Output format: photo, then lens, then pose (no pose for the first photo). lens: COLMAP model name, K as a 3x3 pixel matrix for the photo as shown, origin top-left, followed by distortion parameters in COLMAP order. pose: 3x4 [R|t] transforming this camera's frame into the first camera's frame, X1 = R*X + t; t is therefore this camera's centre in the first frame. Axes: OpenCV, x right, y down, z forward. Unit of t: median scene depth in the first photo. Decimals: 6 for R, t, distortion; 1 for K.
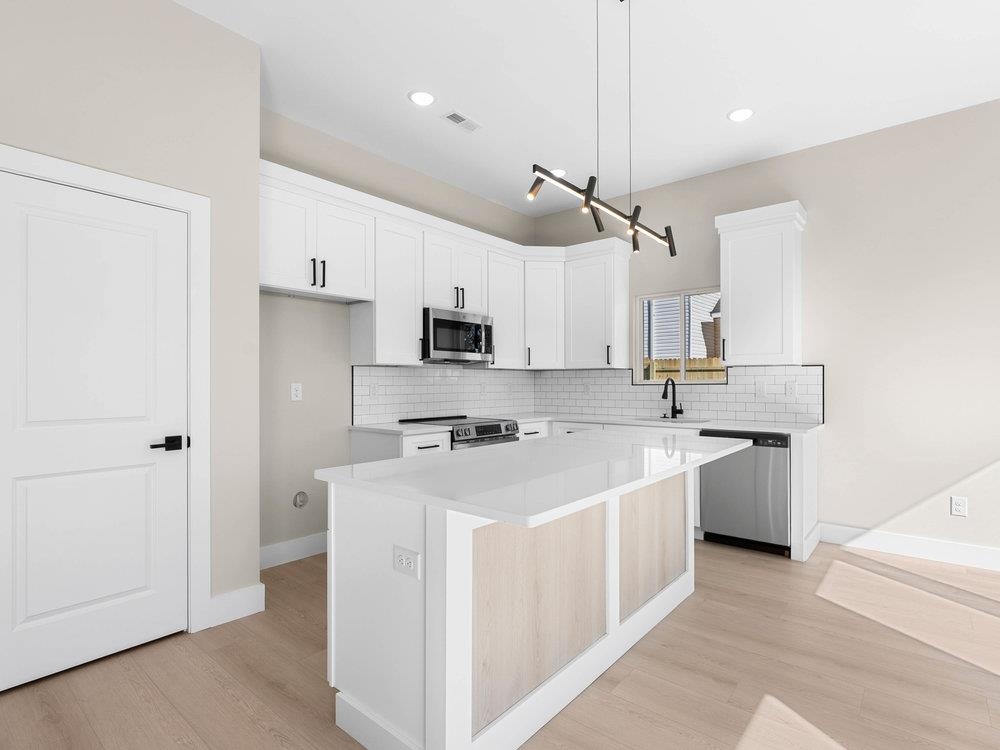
lens RADIAL K [[510.8, 0, 503.0], [0, 510.8, 377.7], [0, 0, 1]] dist [-0.016966, 0.000191]
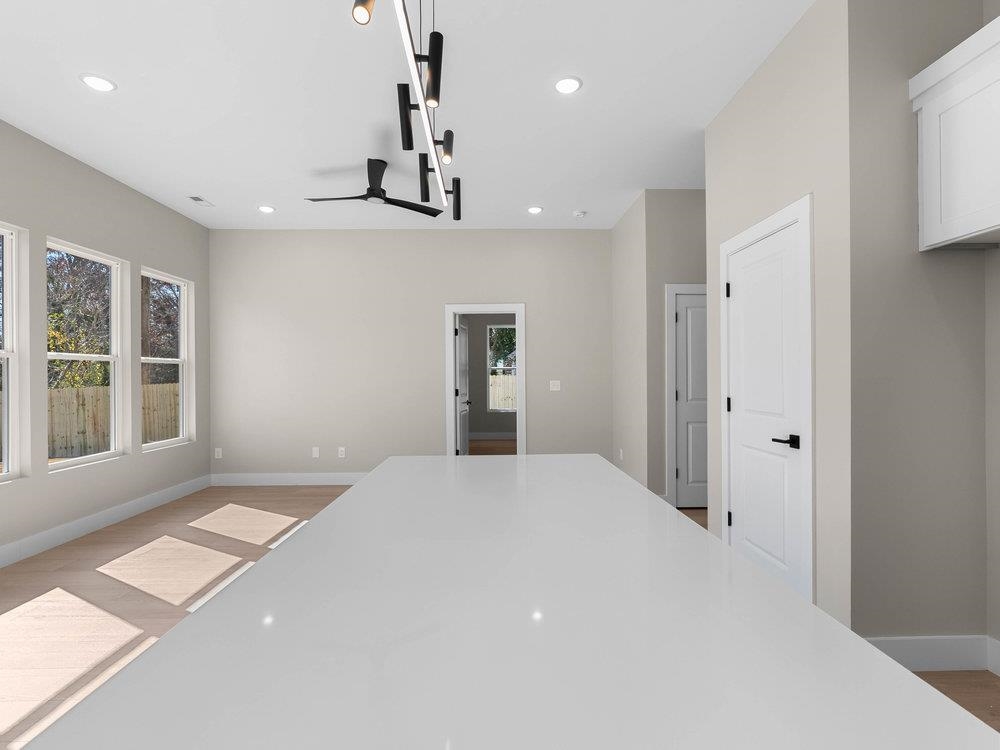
lens RADIAL K [[512.8, 0, 503.4], [0, 512.8, 374.6], [0, 0, 1]] dist [0.005090, 0.000907]
pose [[-0.752403, 0.000123, -0.658703, 0.286887], [0.010552, 0.999874, -0.011866, -0.003128], [0.658618, -0.015878, -0.752310, 0.776779]]
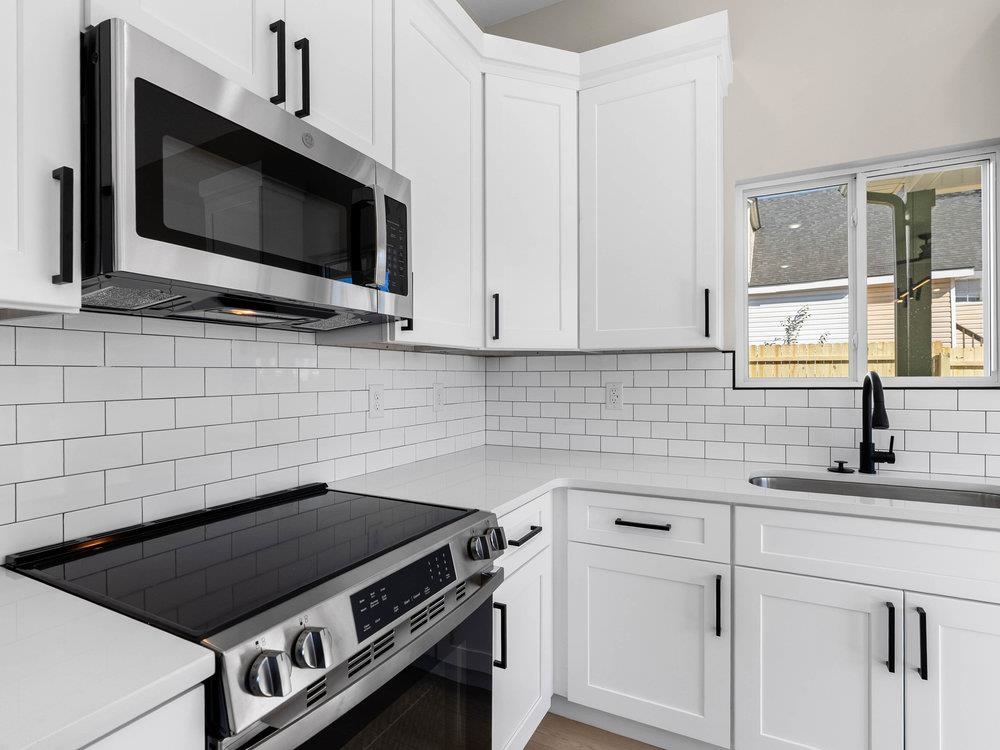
lens RADIAL K [[512.8, 0, 503.4], [0, 512.8, 374.6], [0, 0, 1]] dist [0.005090, 0.000907]
pose [[0.973741, -0.000768, 0.227657, -0.036940], [-0.000846, 0.999975, 0.006990, -0.000424], [-0.227657, -0.006999, 0.973716, 0.692958]]
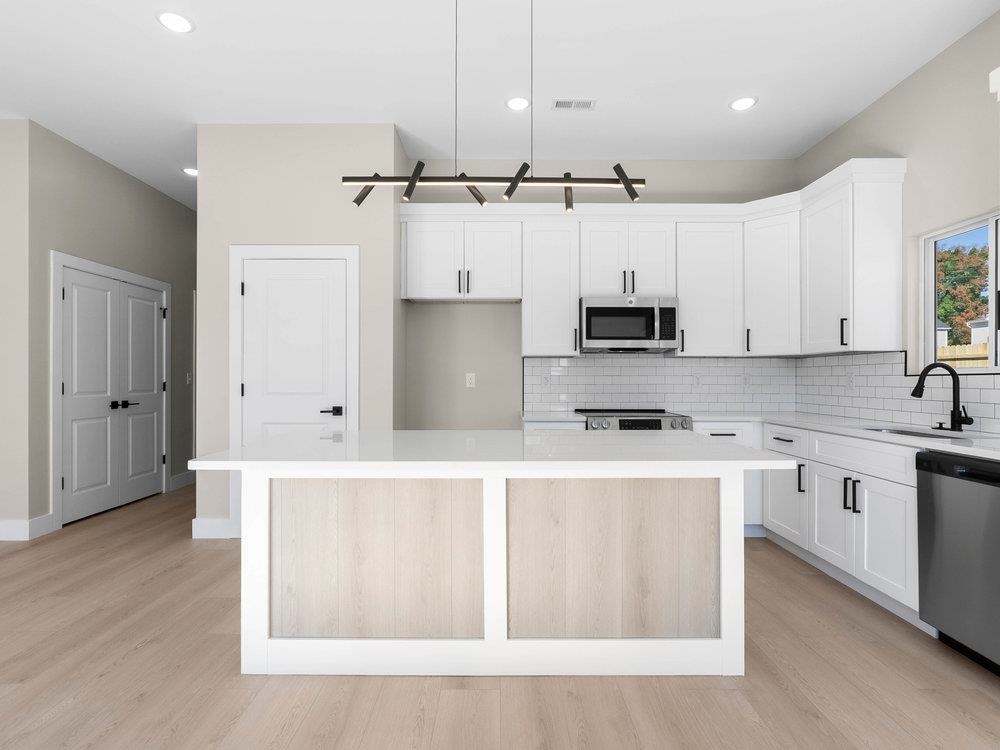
lens RADIAL K [[511.0, 0, 498.7], [0, 511.0, 372.6], [0, 0, 1]] dist [-0.001378, 0.000891]
pose [[0.641565, -0.005338, -0.767050, 0.466026], [0.004871, 0.999984, -0.002885, 0.010892], [0.767054, -0.001885, 0.641580, 0.211123]]
